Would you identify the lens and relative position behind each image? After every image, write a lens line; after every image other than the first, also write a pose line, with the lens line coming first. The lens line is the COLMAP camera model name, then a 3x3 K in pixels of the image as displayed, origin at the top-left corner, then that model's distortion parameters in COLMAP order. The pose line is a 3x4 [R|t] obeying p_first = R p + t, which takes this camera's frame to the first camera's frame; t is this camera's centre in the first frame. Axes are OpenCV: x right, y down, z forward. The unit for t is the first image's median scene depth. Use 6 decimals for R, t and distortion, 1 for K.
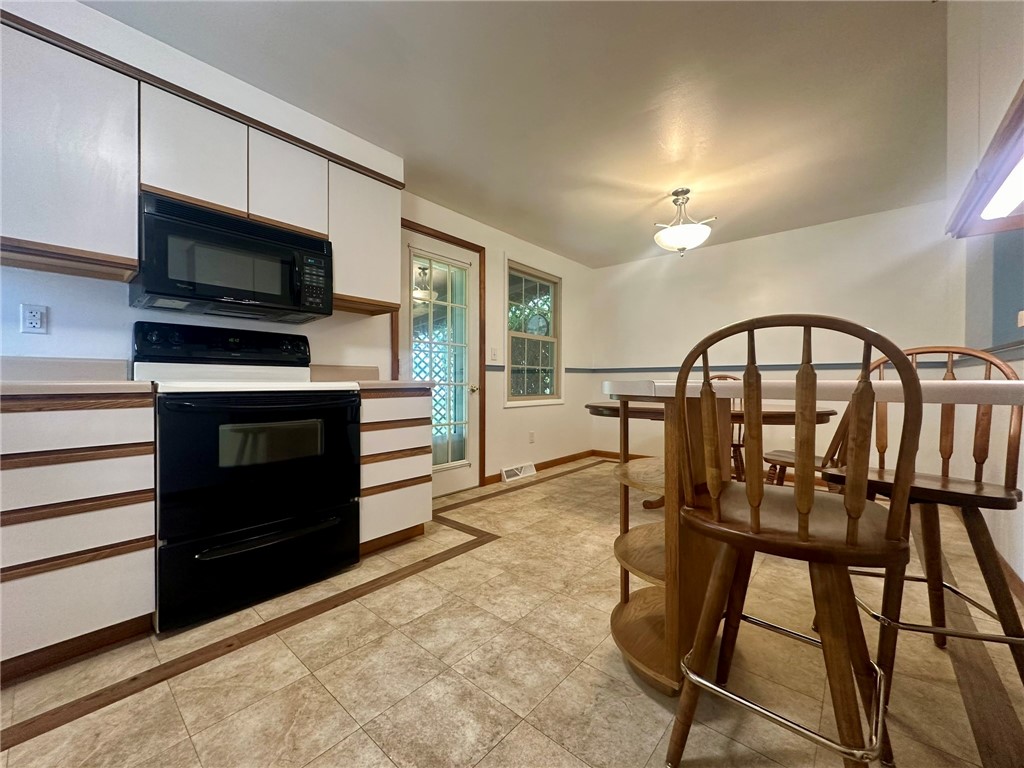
lens RADIAL K [[407.8, 0, 513.4], [0, 407.8, 387.0], [0, 0, 1]] dist [-0.002172, 0.000231]
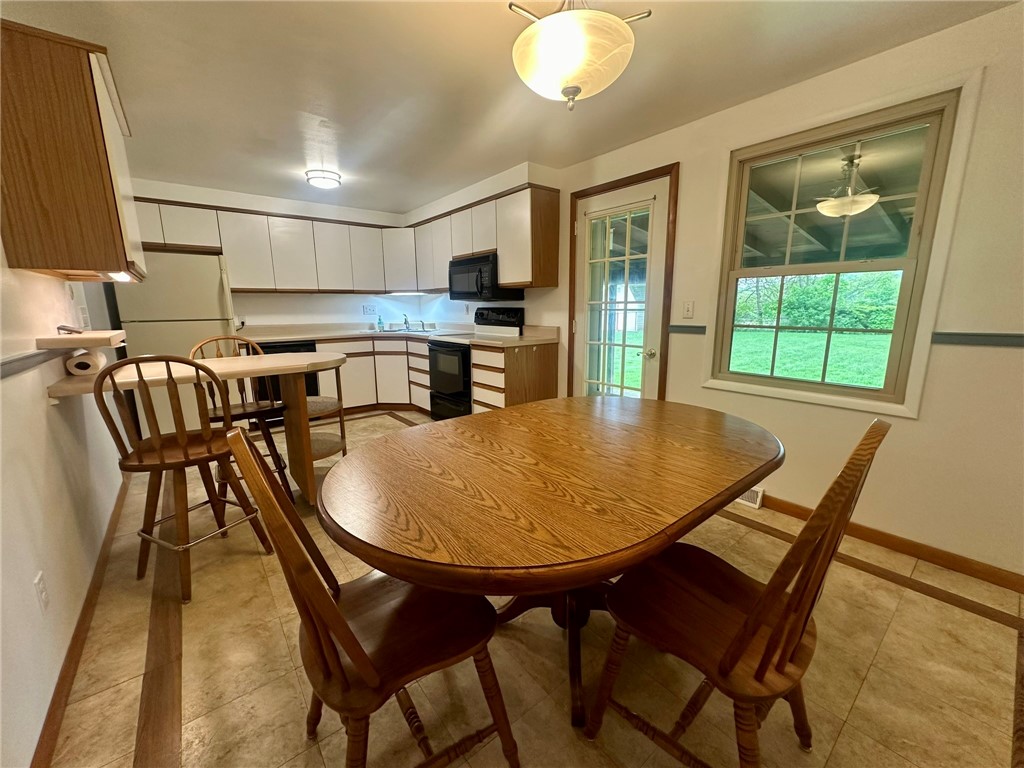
lens RADIAL K [[407.8, 0, 510.5], [0, 407.8, 385.3], [0, 0, 1]] dist [-0.002172, 0.000231]
pose [[-0.189218, 0.191971, -0.962987, 1.012564], [-0.000503, 0.980684, 0.195598, -0.124865], [0.981935, 0.037495, -0.185467, 1.138216]]
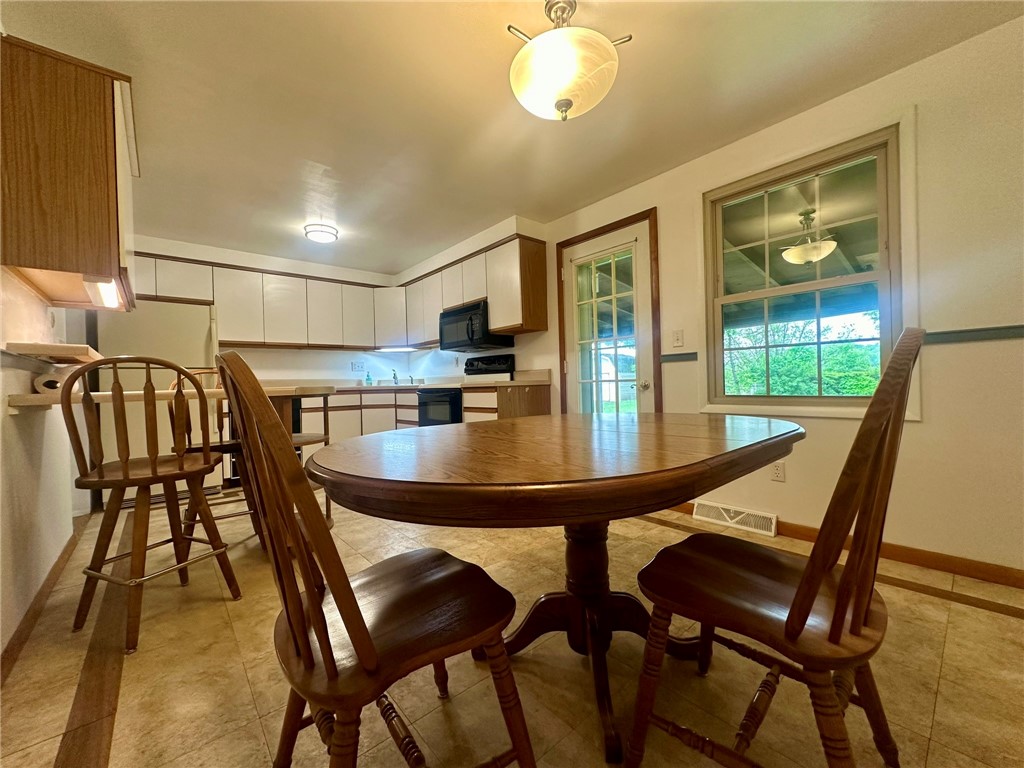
lens RADIAL K [[407.8, 0, 510.7], [0, 407.8, 385.3], [0, 0, 1]] dist [-0.002172, 0.000231]
pose [[-0.150322, 0.011017, -0.988576, 1.006890], [0.017776, 0.999806, 0.008440, -0.010308], [0.988477, -0.016304, -0.150489, 1.111418]]
